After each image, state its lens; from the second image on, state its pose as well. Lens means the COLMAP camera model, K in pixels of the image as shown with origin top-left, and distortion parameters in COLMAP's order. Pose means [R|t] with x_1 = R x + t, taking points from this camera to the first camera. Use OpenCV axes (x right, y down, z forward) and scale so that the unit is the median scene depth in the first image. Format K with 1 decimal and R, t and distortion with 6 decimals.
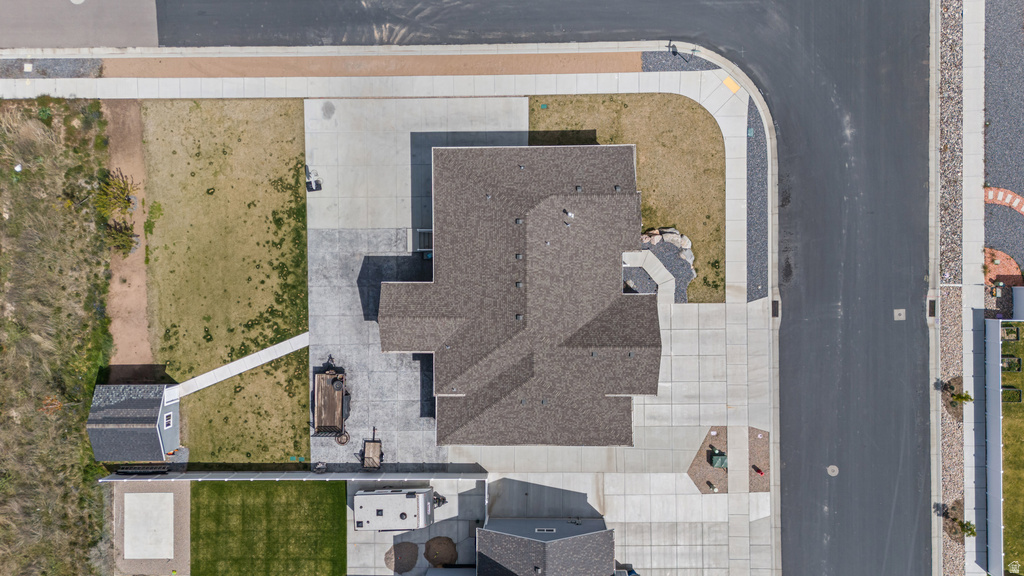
lens RADIAL K [[761.5, 0, 513.0], [0, 761.5, 284.5], [0, 0, 1]] dist [0.098995, -0.113254]
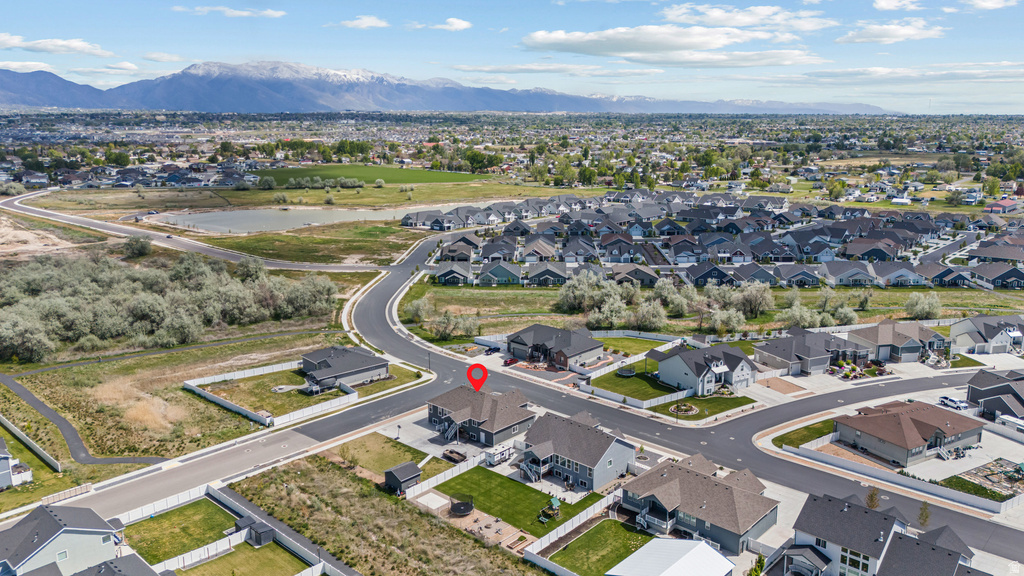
lens RADIAL K [[761.5, 0, 513.0], [0, 761.5, 284.5], [0, 0, 1]] dist [0.098995, -0.113254]
pose [[0.684865, -0.126055, 0.717684, -1.896567], [0.728506, 0.139394, -0.670708, 1.964431], [-0.015494, 0.982181, 0.187298, -0.075417]]
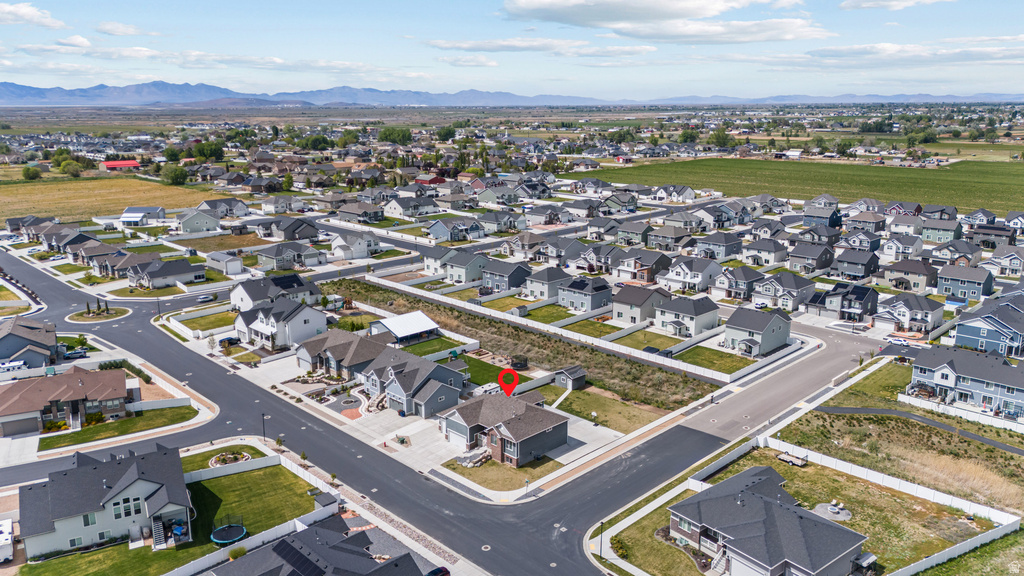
lens RADIAL K [[757.1, 0, 513.1], [0, 757.1, 289.4], [0, 0, 1]] dist [0.089679, -0.093211]
pose [[-0.713129, 0.202135, -0.671259, 1.515152], [-0.700603, -0.171978, 0.692516, -1.585001], [0.024540, 0.964140, 0.264259, -0.092840]]
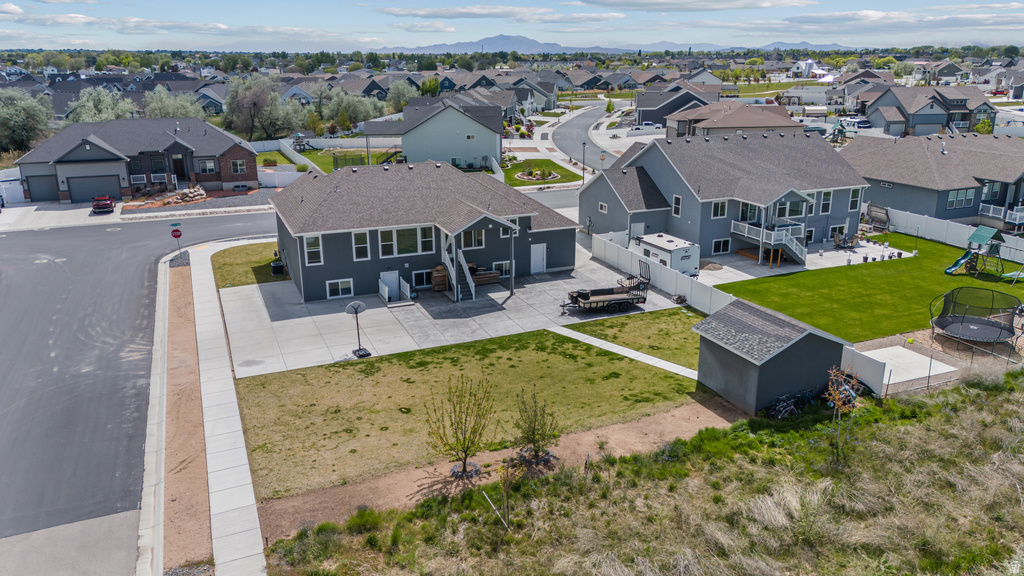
lens RADIAL K [[761.5, 0, 513.0], [0, 761.5, 284.5], [0, 0, 1]] dist [0.098995, -0.113254]
pose [[-0.383043, -0.230954, 0.894392, -0.954165], [0.923458, -0.119246, 0.364699, -0.253501], [0.022424, 0.965630, 0.258953, 0.750027]]
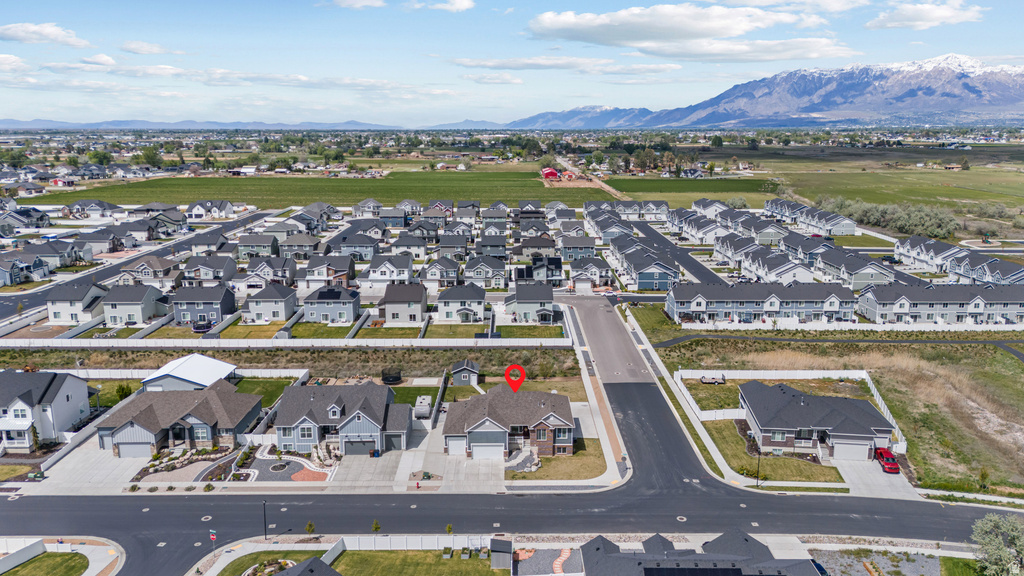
lens RADIAL K [[757.1, 0, 513.1], [0, 757.1, 289.4], [0, 0, 1]] dist [0.089679, -0.093211]
pose [[-0.004632, 0.242345, -0.970179, 2.040472], [-0.999987, -0.003094, 0.004001, -0.004253], [-0.002032, 0.970185, 0.242356, 0.045150]]
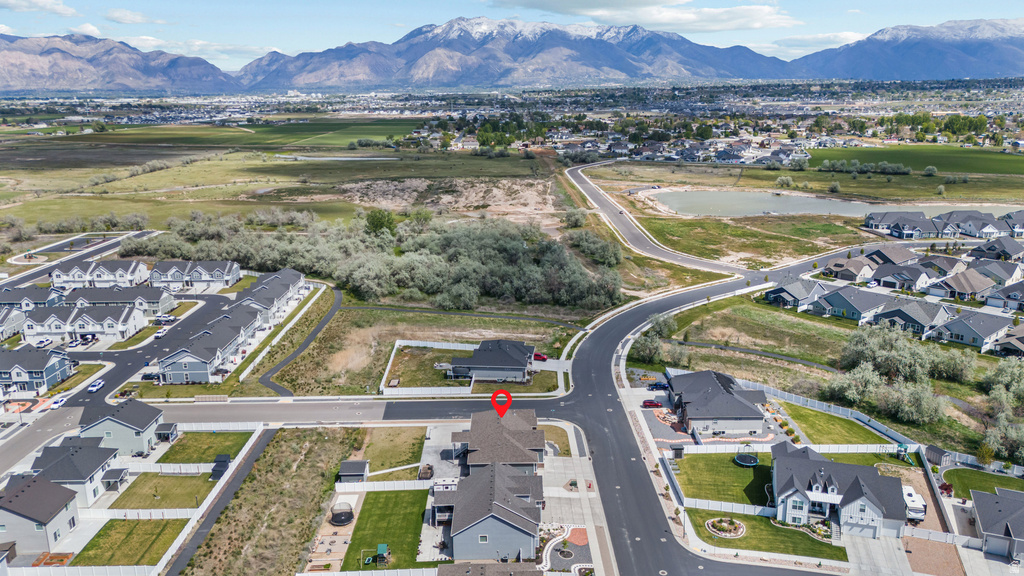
lens RADIAL K [[757.1, 0, 513.1], [0, 757.1, 289.4], [0, 0, 1]] dist [0.089679, -0.093211]
pose [[0.999696, 0.020854, 0.013159, 0.012843], [0.007551, 0.249102, -0.968448, 2.521355], [-0.023474, 0.968253, 0.248869, -0.271856]]
